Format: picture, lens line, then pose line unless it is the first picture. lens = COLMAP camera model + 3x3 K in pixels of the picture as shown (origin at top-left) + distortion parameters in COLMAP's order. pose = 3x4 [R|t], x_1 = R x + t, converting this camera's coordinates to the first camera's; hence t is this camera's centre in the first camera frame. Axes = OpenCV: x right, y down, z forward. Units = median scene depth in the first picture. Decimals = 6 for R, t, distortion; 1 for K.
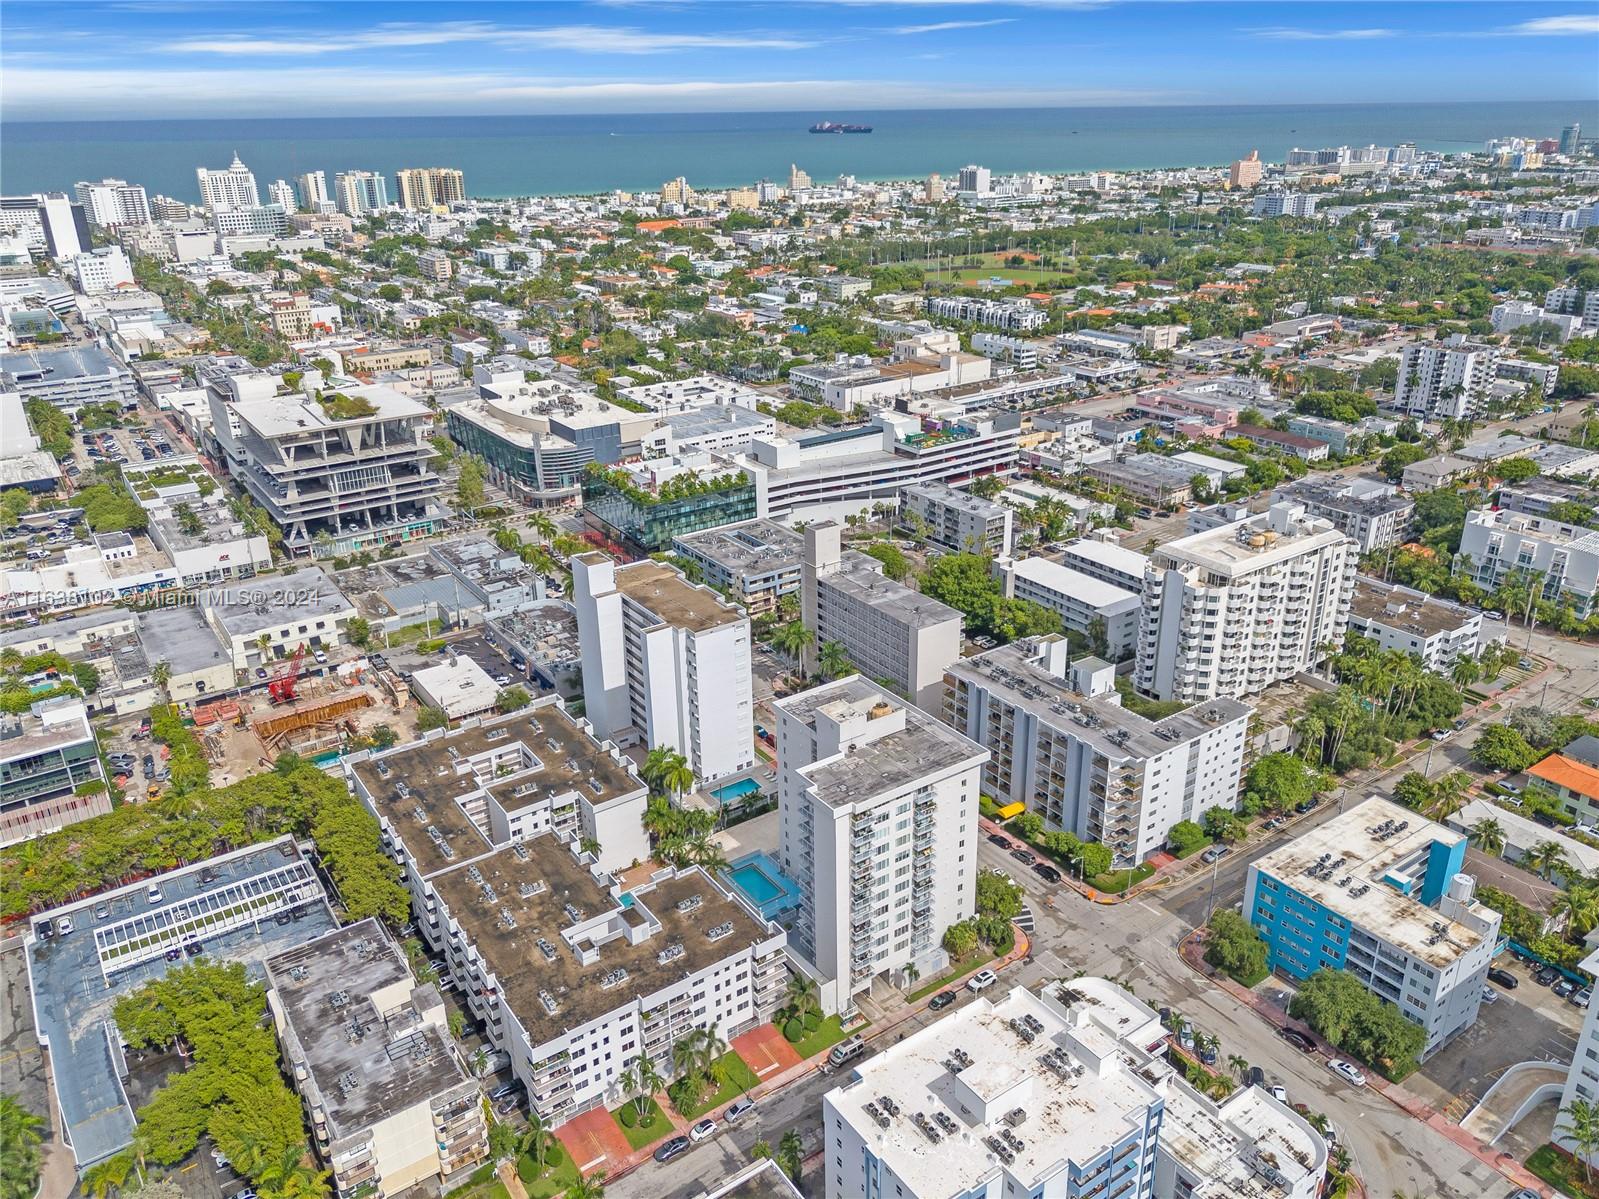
lens RADIAL K [[1184.2, 0, 799.5], [0, 1184.2, 599.5], [0, 0, 1]] dist [0.073460, -0.092722]
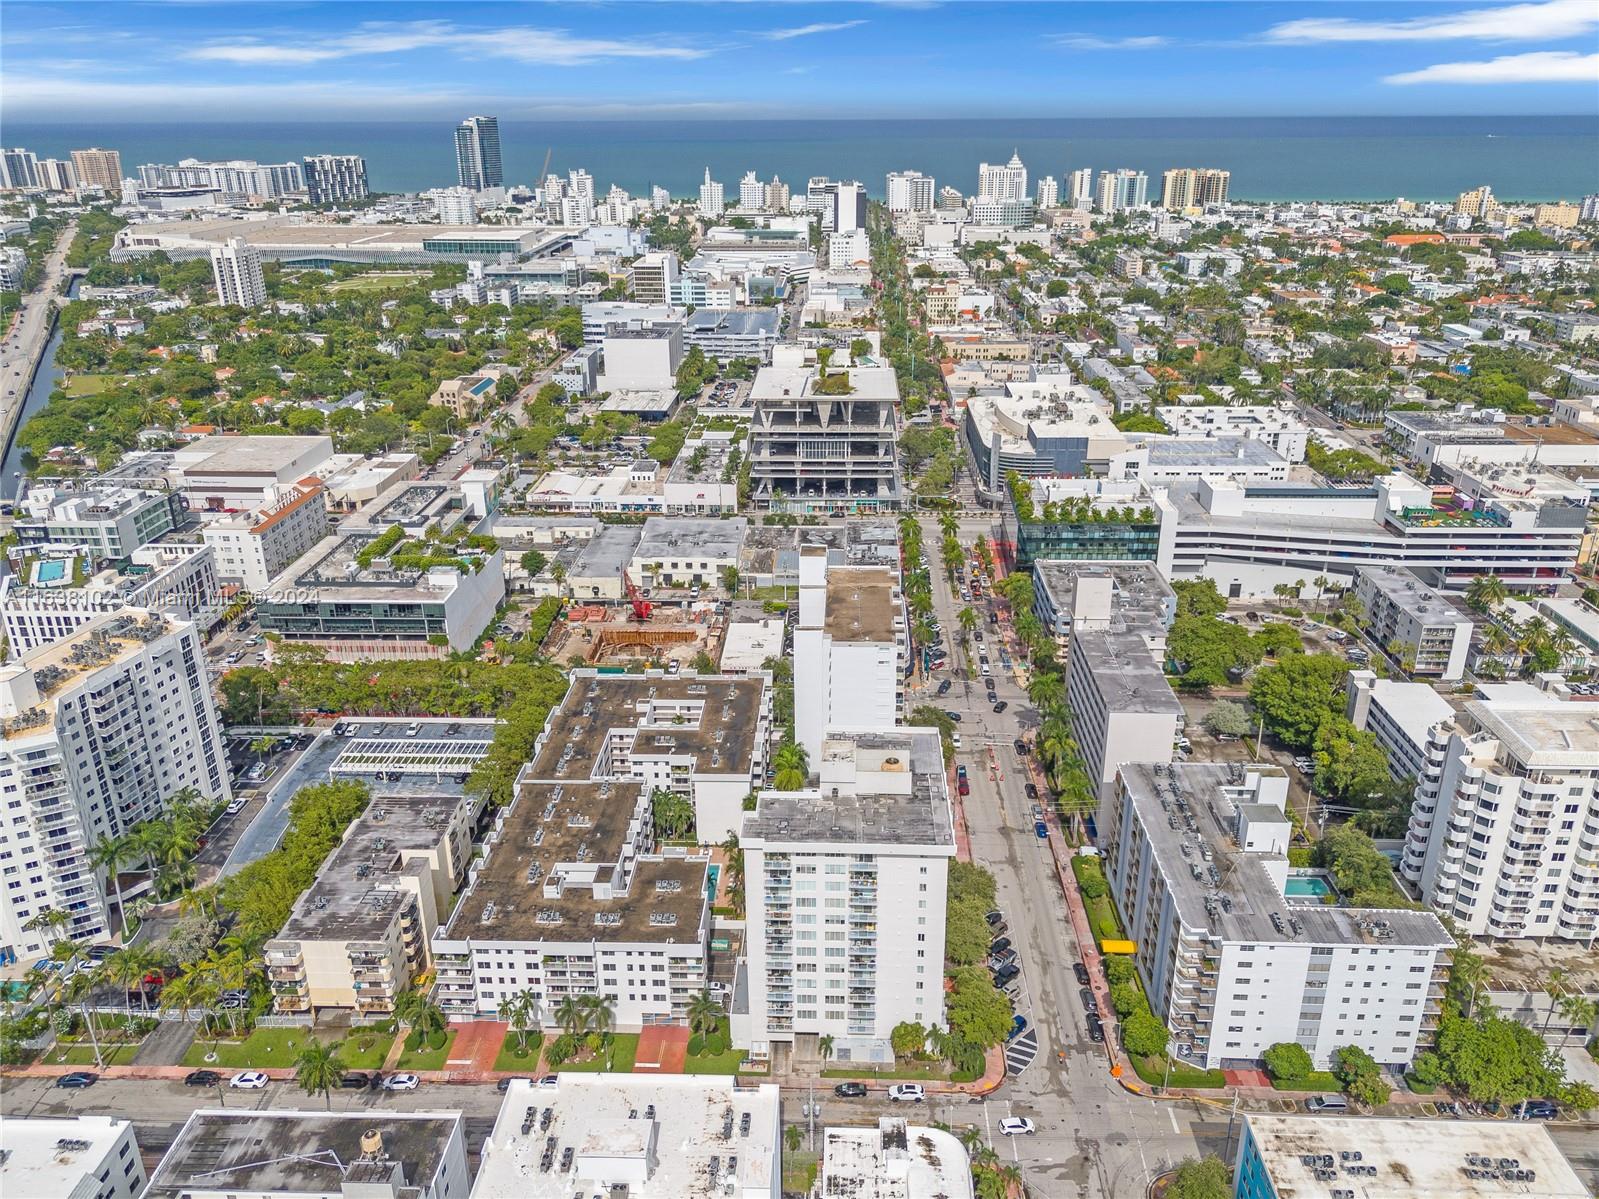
lens RADIAL K [[1184.2, 0, 799.5], [0, 1184.2, 599.5], [0, 0, 1]] dist [0.073460, -0.092722]
pose [[0.794959, 0.236270, -0.558763, 0.260017], [-0.235972, 0.968939, 0.073990, -0.043753], [0.558889, 0.073033, 0.826020, 0.099622]]
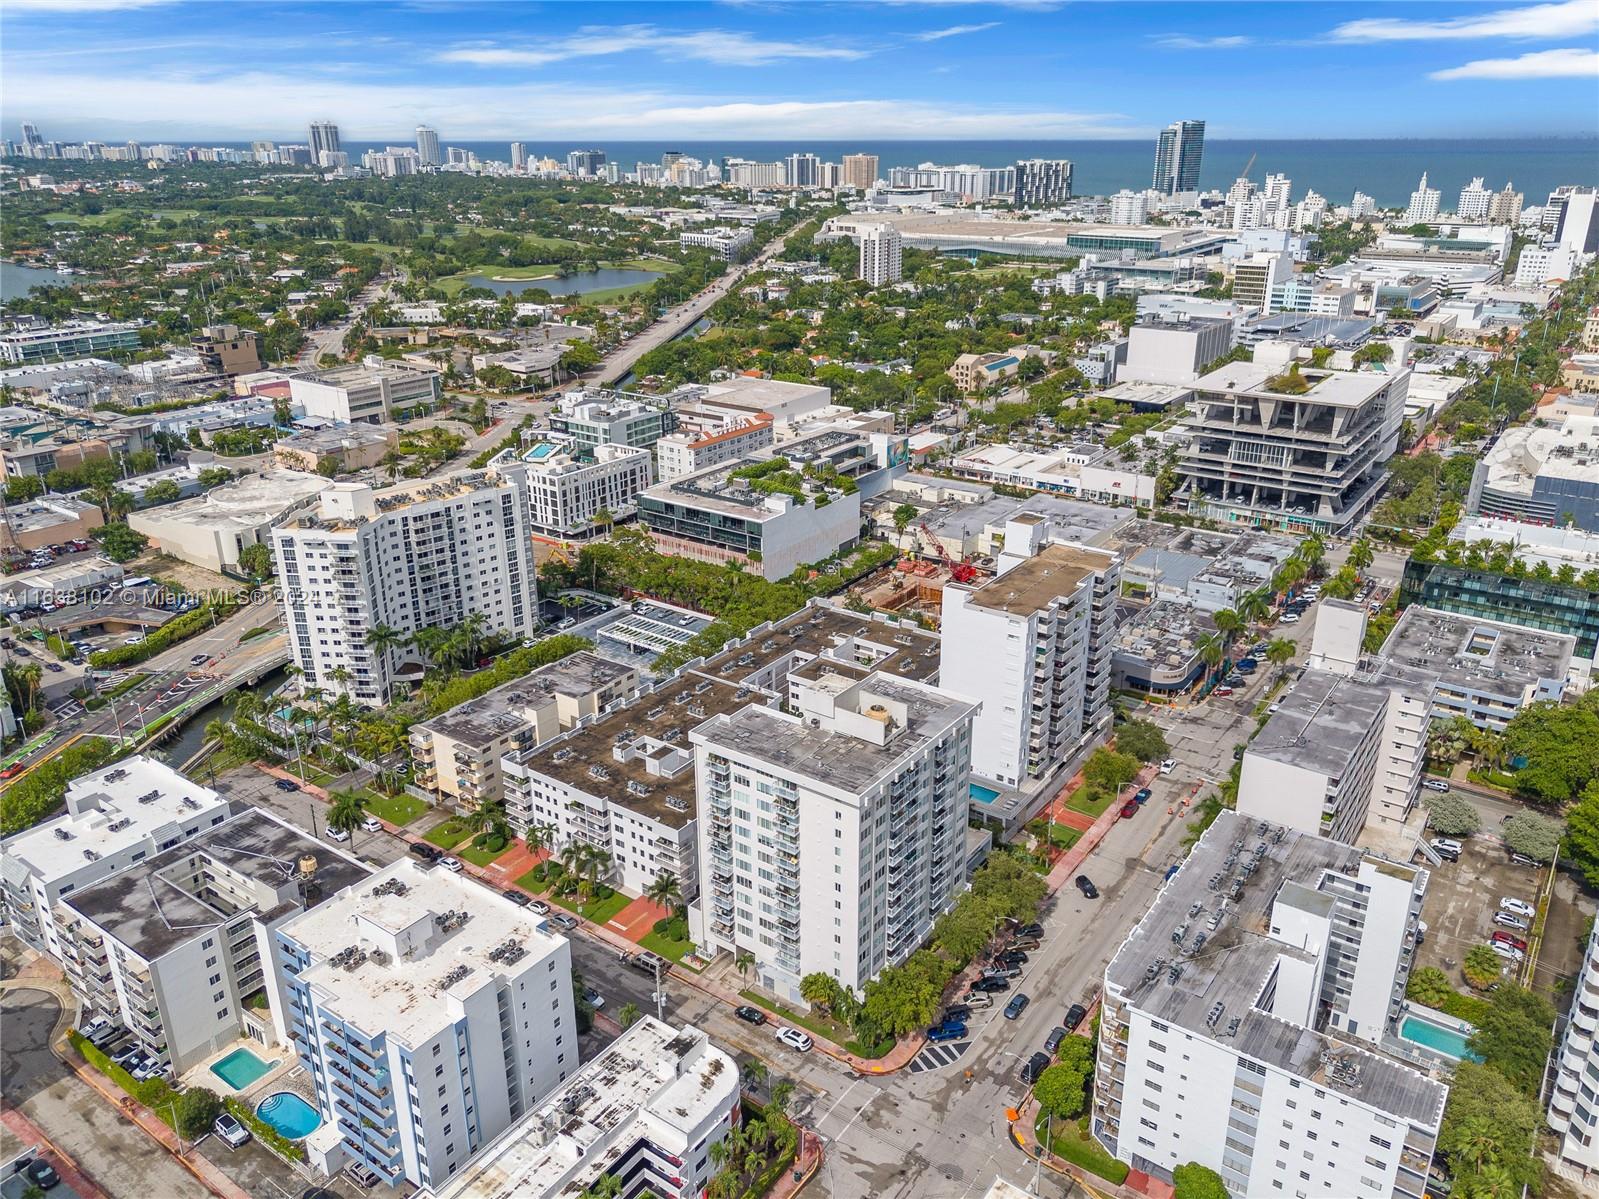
lens RADIAL K [[1183.0, 0, 793.2], [0, 1183.0, 597.2], [0, 0, 1]] dist [0.049510, -0.067883]
pose [[0.321812, 0.354046, -0.878117, 0.410416], [-0.359162, 0.903782, 0.232768, -0.086133], [0.876037, 0.240479, 0.418007, 0.293802]]
